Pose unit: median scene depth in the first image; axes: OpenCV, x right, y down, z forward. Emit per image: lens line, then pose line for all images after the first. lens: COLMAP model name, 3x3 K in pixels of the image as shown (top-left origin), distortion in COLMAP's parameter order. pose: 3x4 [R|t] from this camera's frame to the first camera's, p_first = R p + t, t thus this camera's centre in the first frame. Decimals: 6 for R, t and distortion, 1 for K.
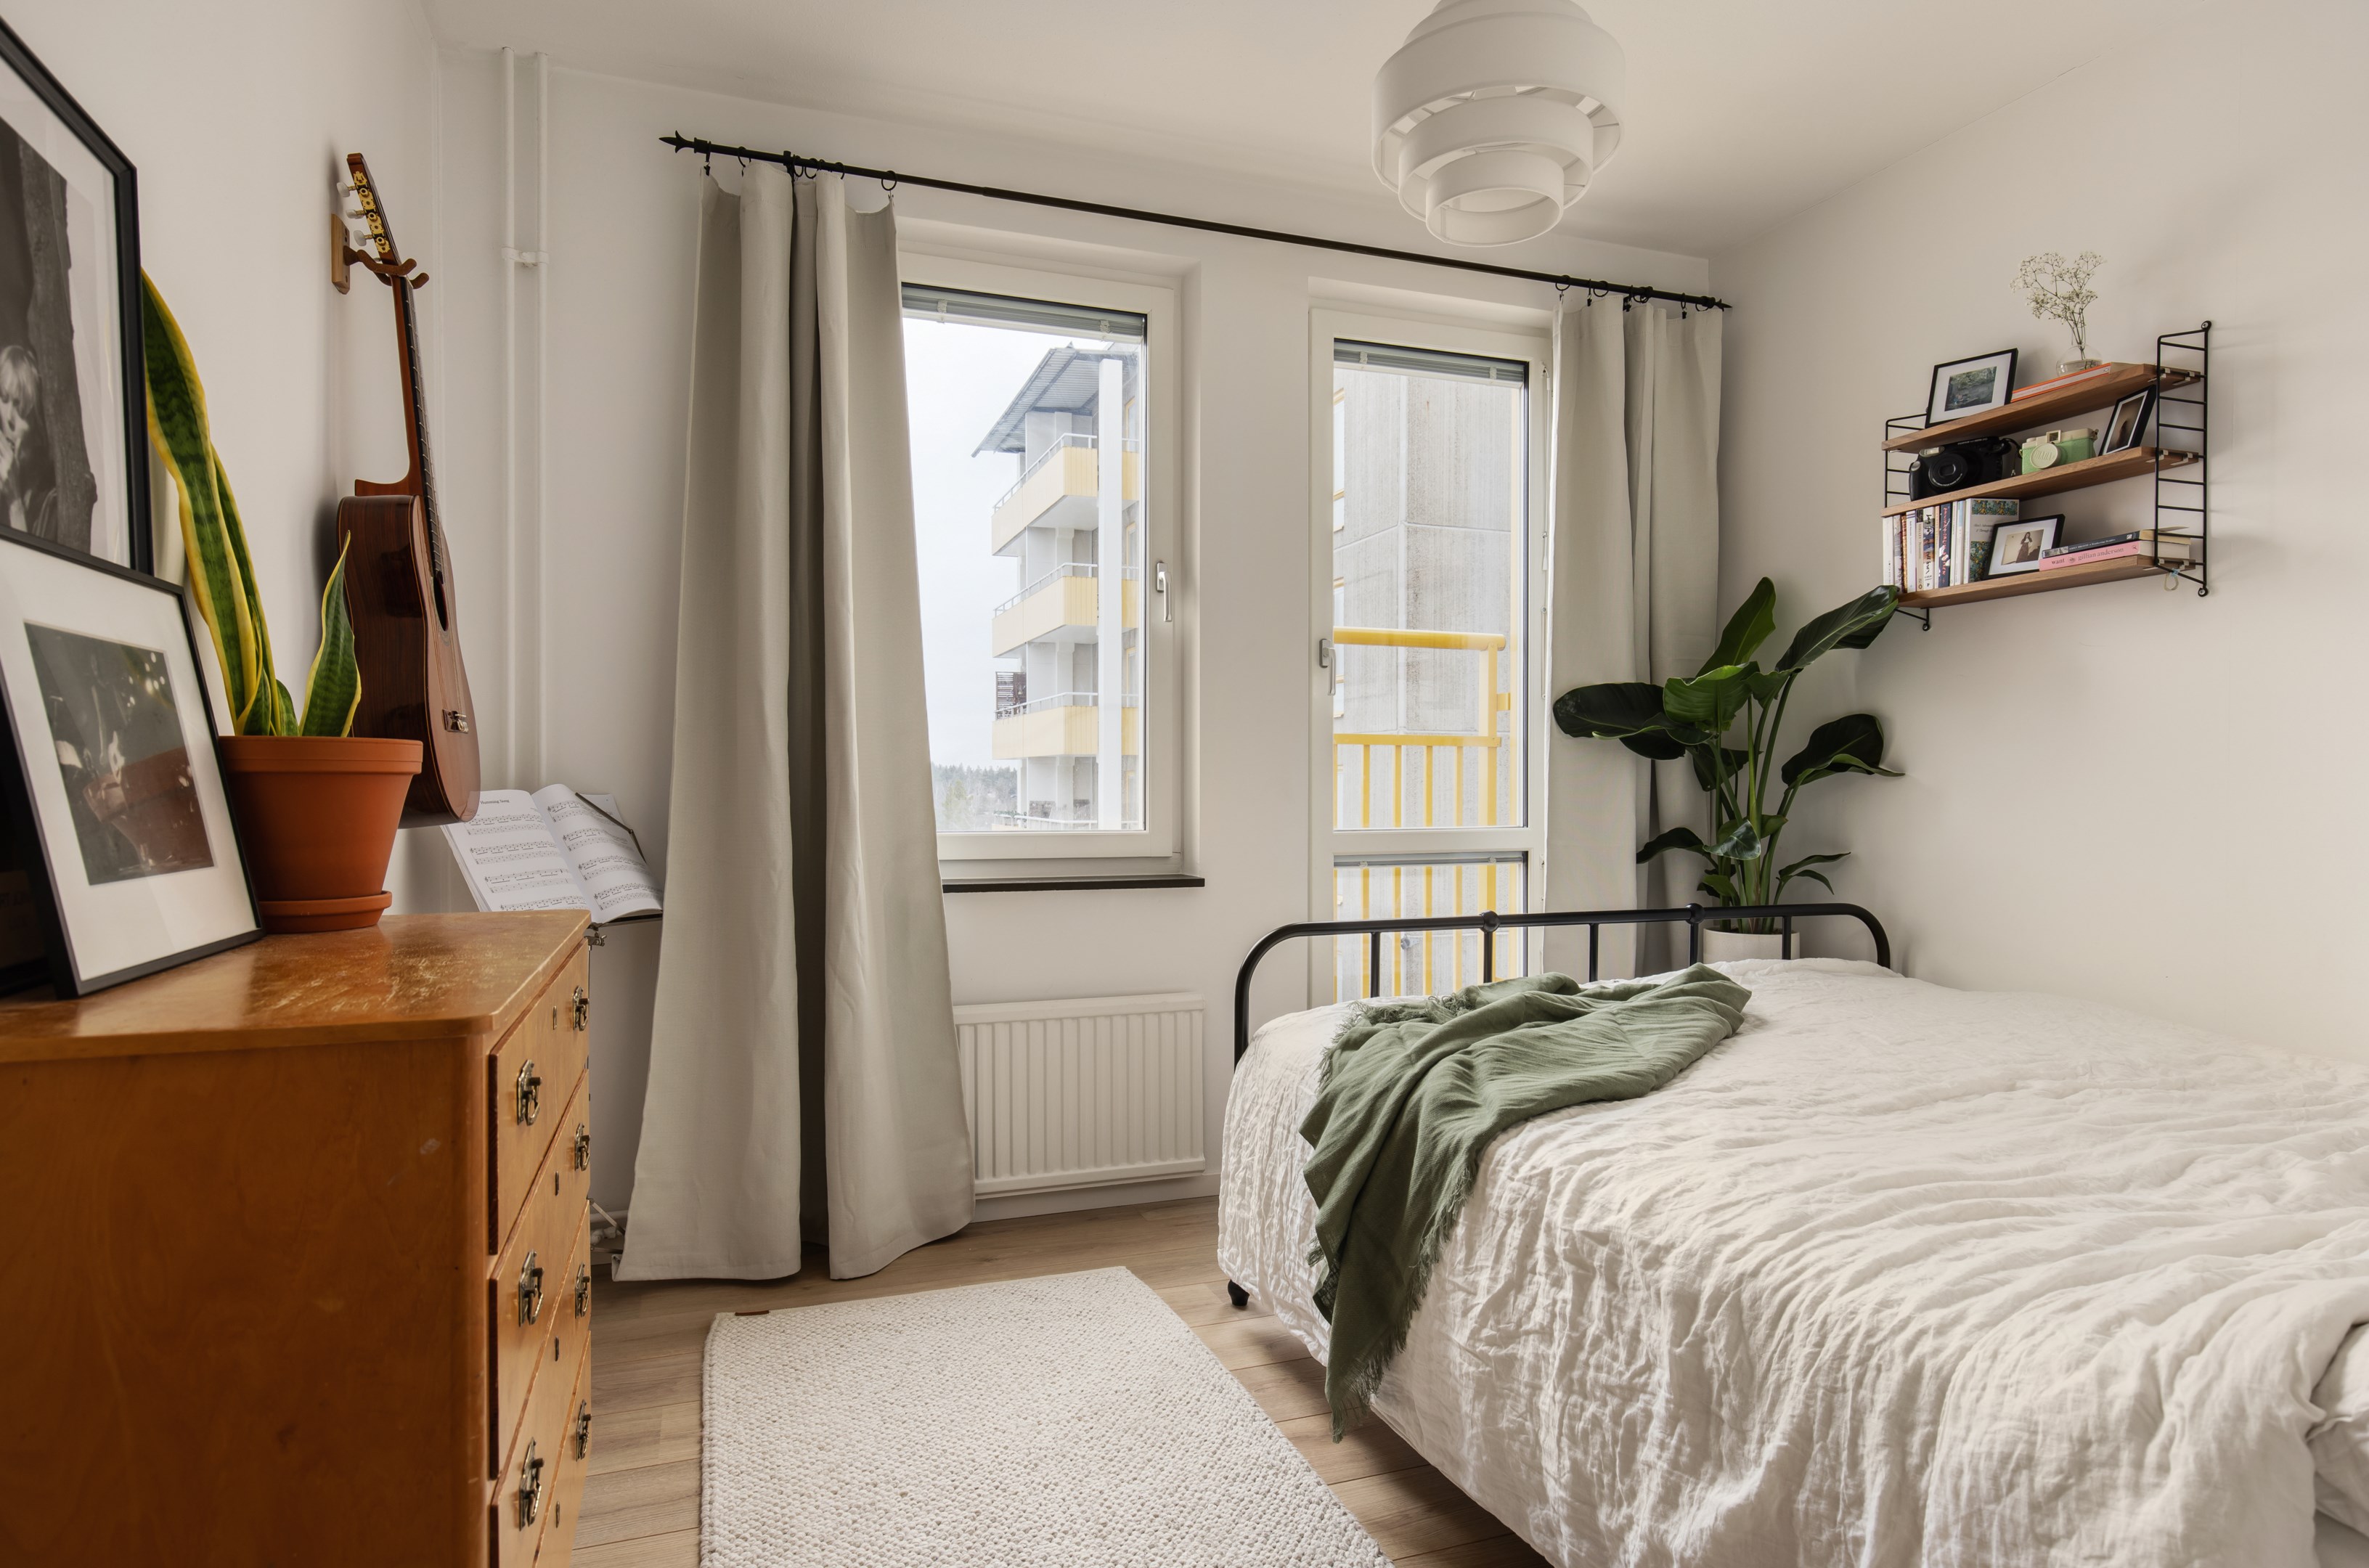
lens RADIAL K [[1313.9, 0, 1184.0], [0, 1313.9, 791.1], [0, 0, 1]] dist [0.002974, 0.000411]
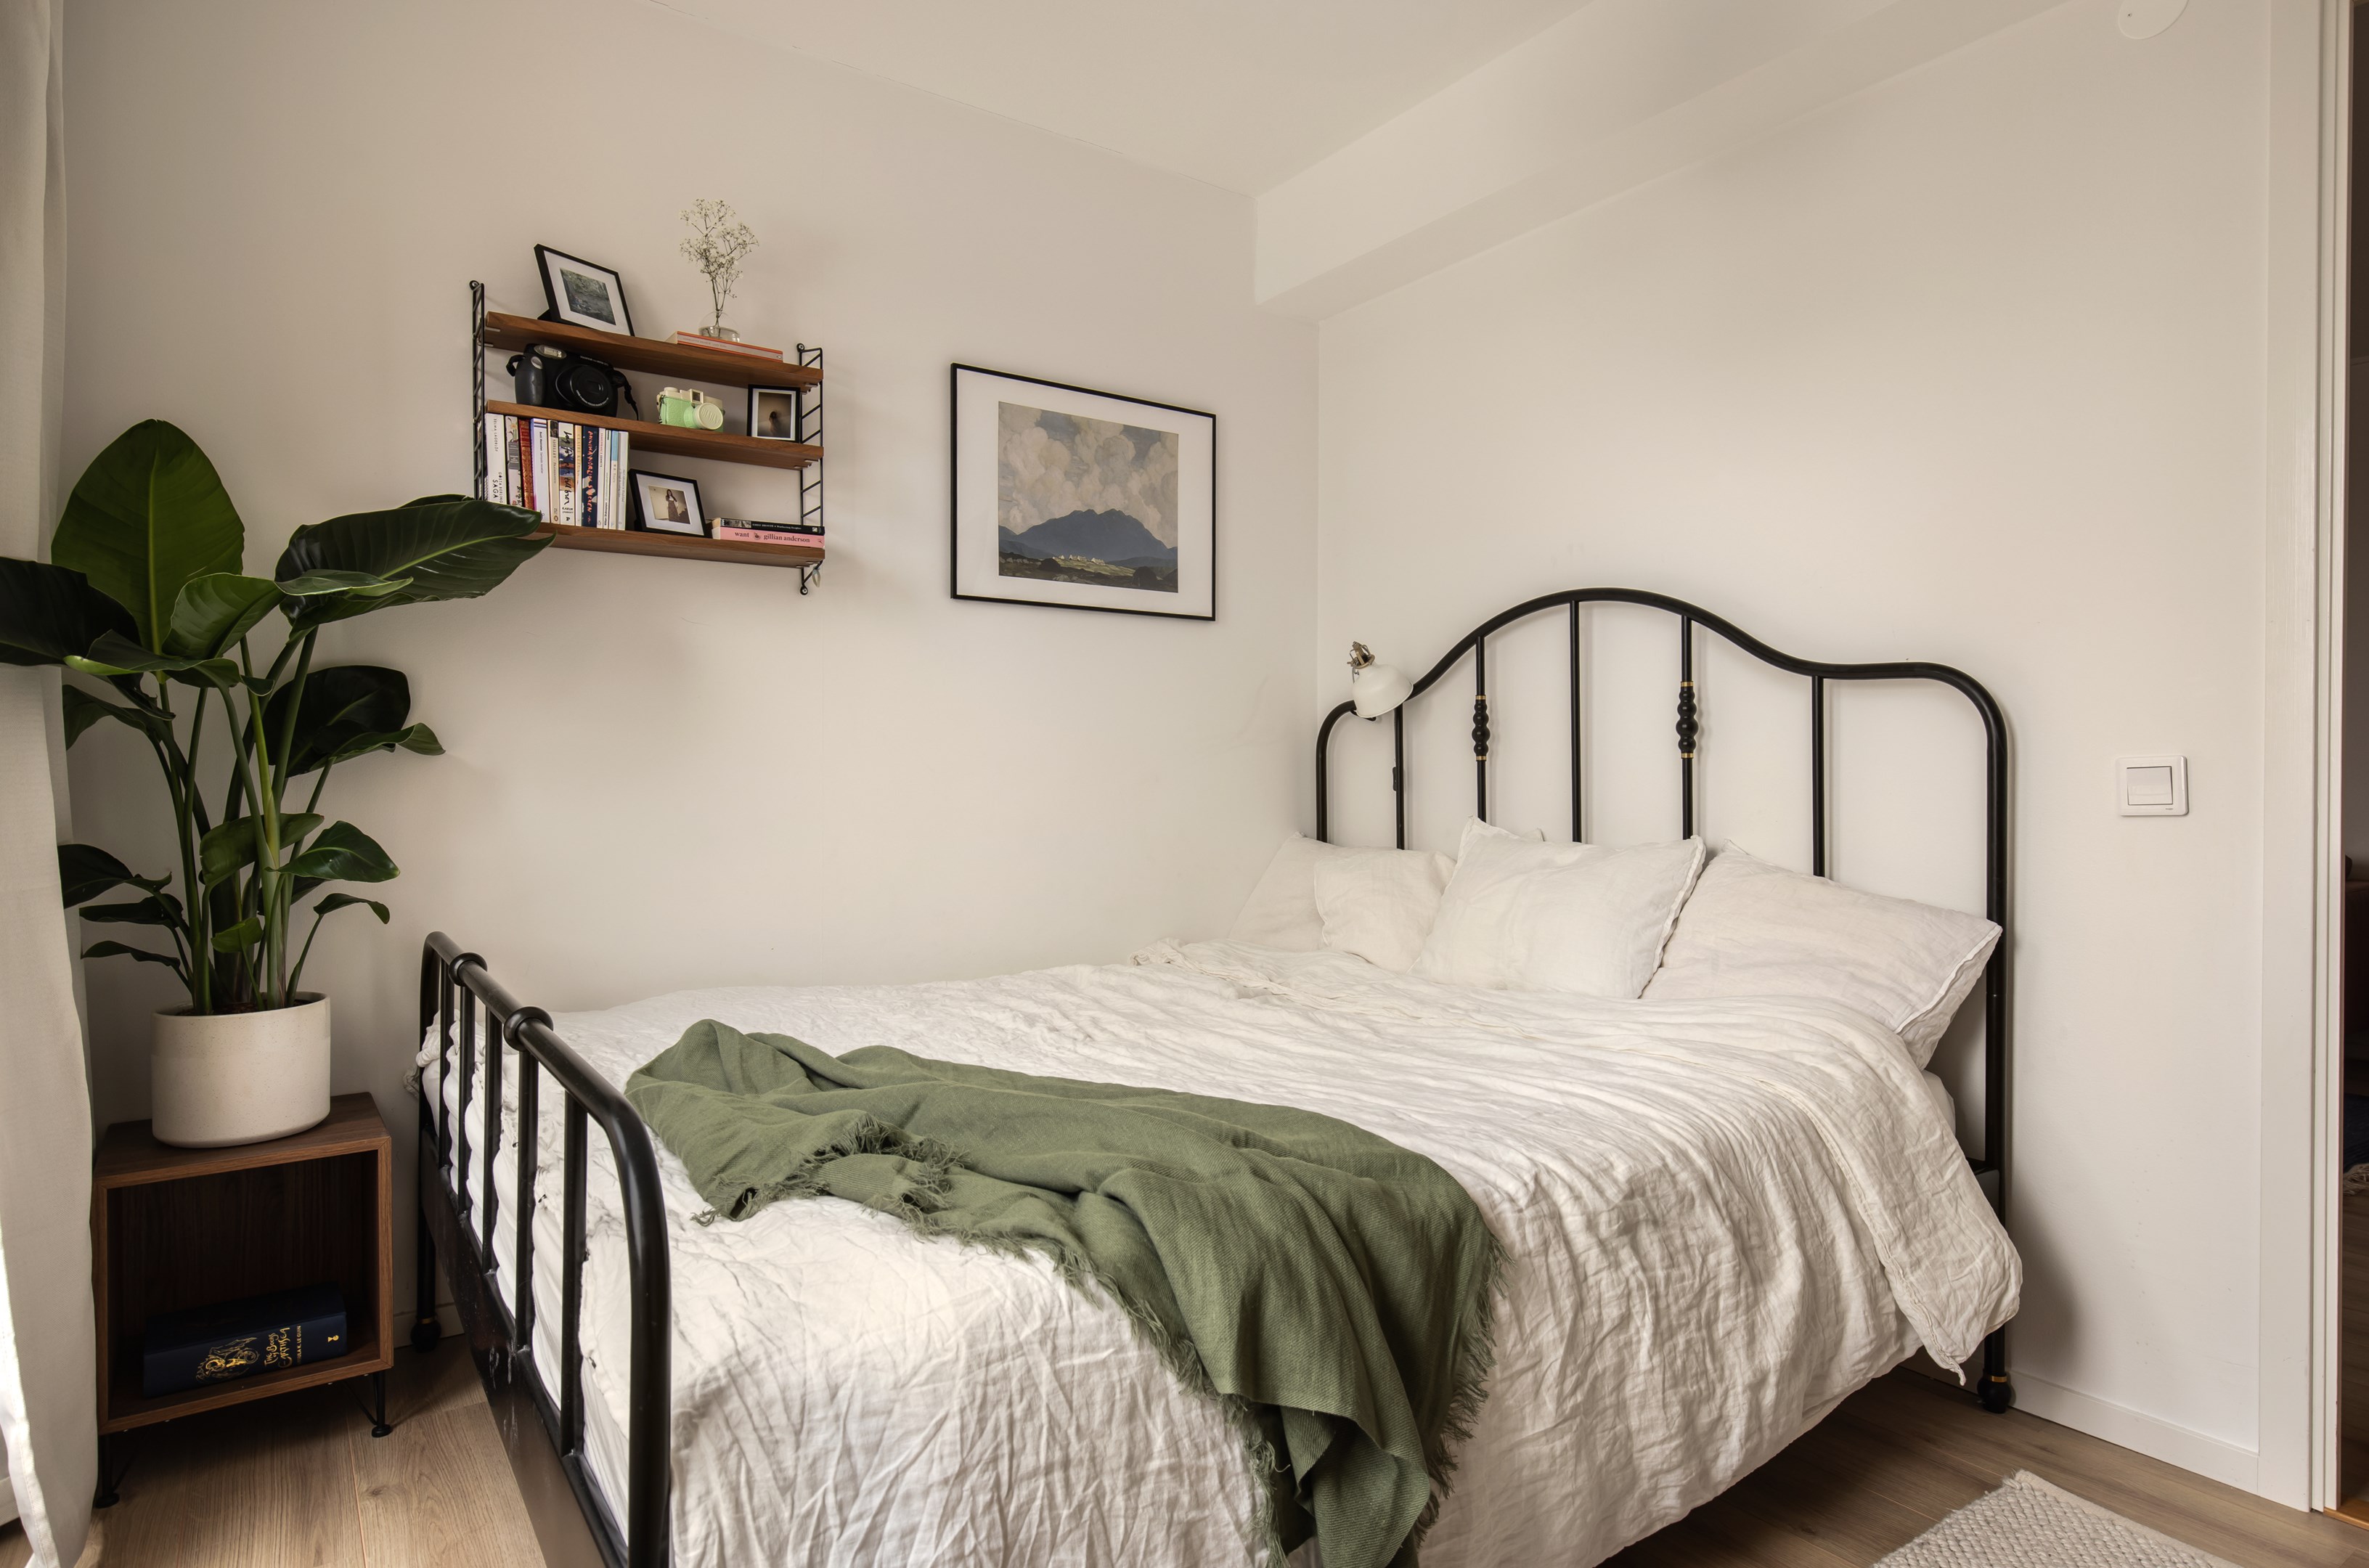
lens RADIAL K [[1313.9, 0, 1184.5], [0, 1313.9, 774.1], [0, 0, 1]] dist [0.002974, 0.000411]
pose [[-0.262905, -0.003772, 0.964814, -0.327998], [0.002887, 0.999985, 0.004696, -0.001916], [-0.964817, 0.004020, -0.262890, 0.876232]]
